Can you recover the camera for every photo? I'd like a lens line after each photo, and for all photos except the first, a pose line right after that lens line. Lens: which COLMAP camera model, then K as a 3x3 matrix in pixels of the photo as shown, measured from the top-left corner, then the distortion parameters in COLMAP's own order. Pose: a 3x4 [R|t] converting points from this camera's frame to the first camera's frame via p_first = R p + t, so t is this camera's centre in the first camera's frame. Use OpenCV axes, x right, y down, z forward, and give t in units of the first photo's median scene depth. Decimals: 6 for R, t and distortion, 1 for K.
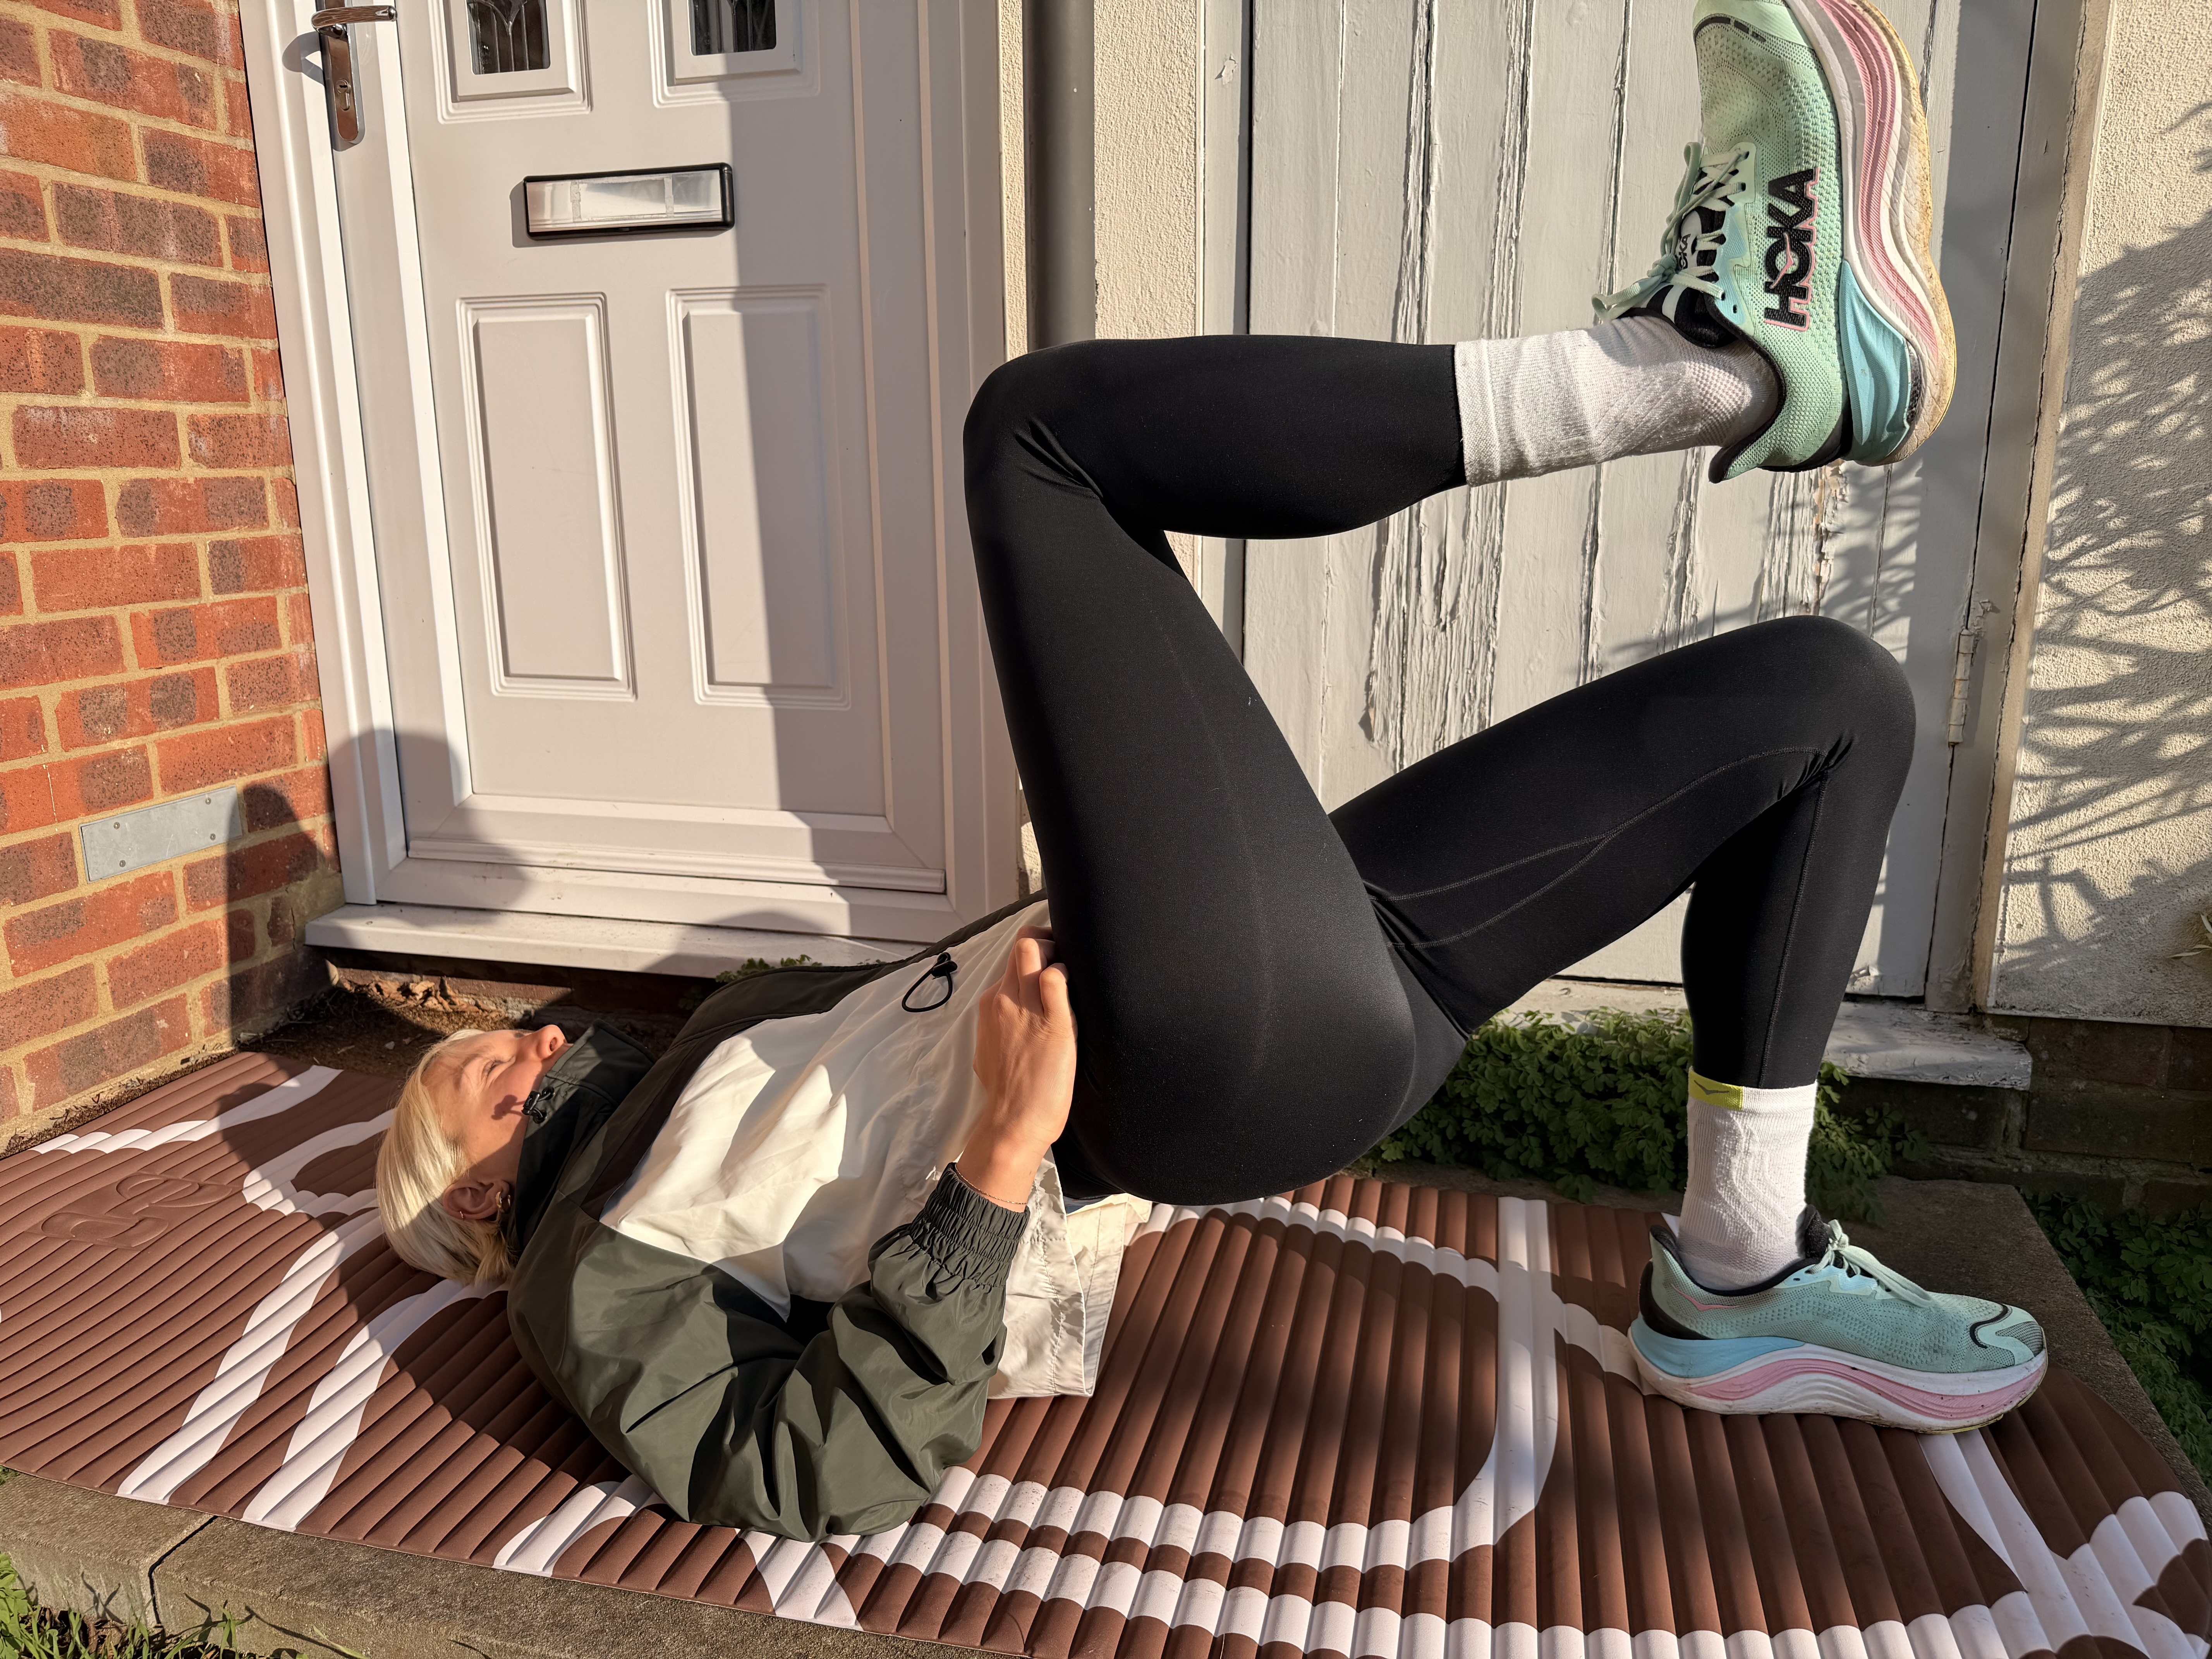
lens RADIAL K [[1531.6, 0, 1106.0], [0, 1531.6, 829.5], [0, 0, 1]] dist [0.006271, -0.019907]
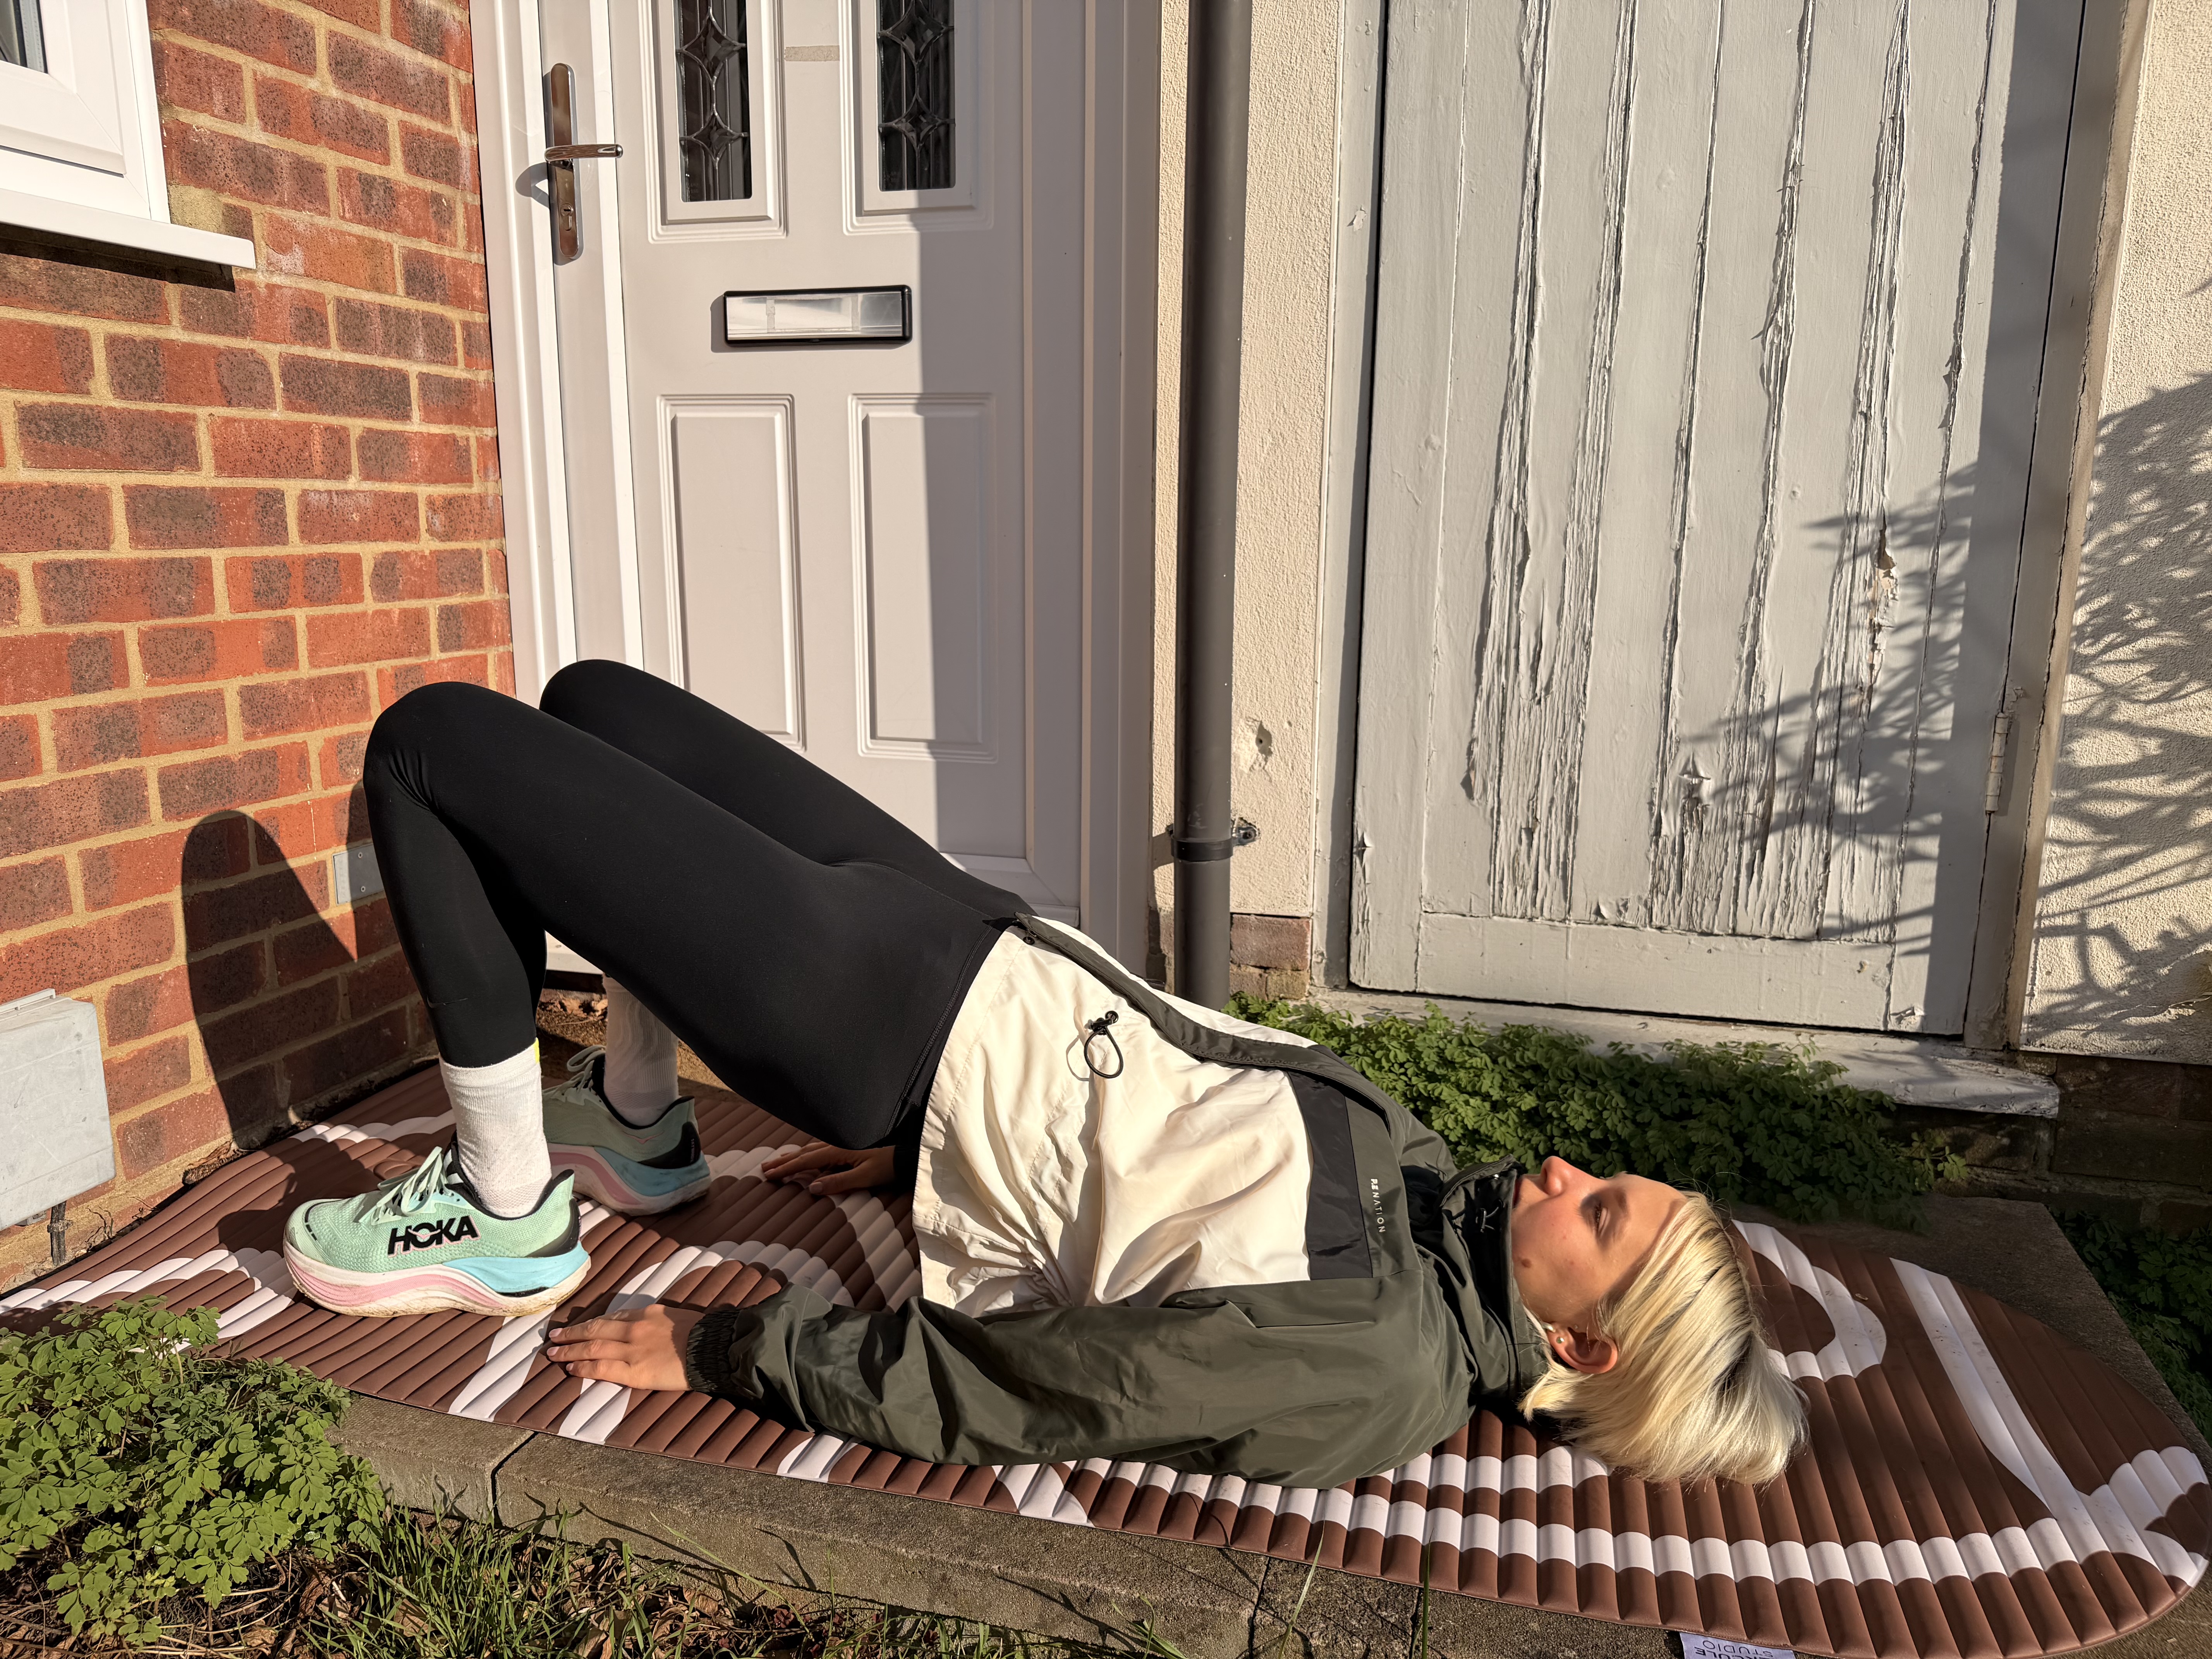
lens RADIAL K [[1533.4, 0, 1106.0], [0, 1533.4, 829.5], [0, 0, 1]] dist [-0.008267, -0.003687]
pose [[0.999756, 0.017460, -0.013519, -0.083734], [-0.017856, 0.999398, -0.029732, 0.002404], [0.012991, 0.029966, 0.999466, -0.136802]]
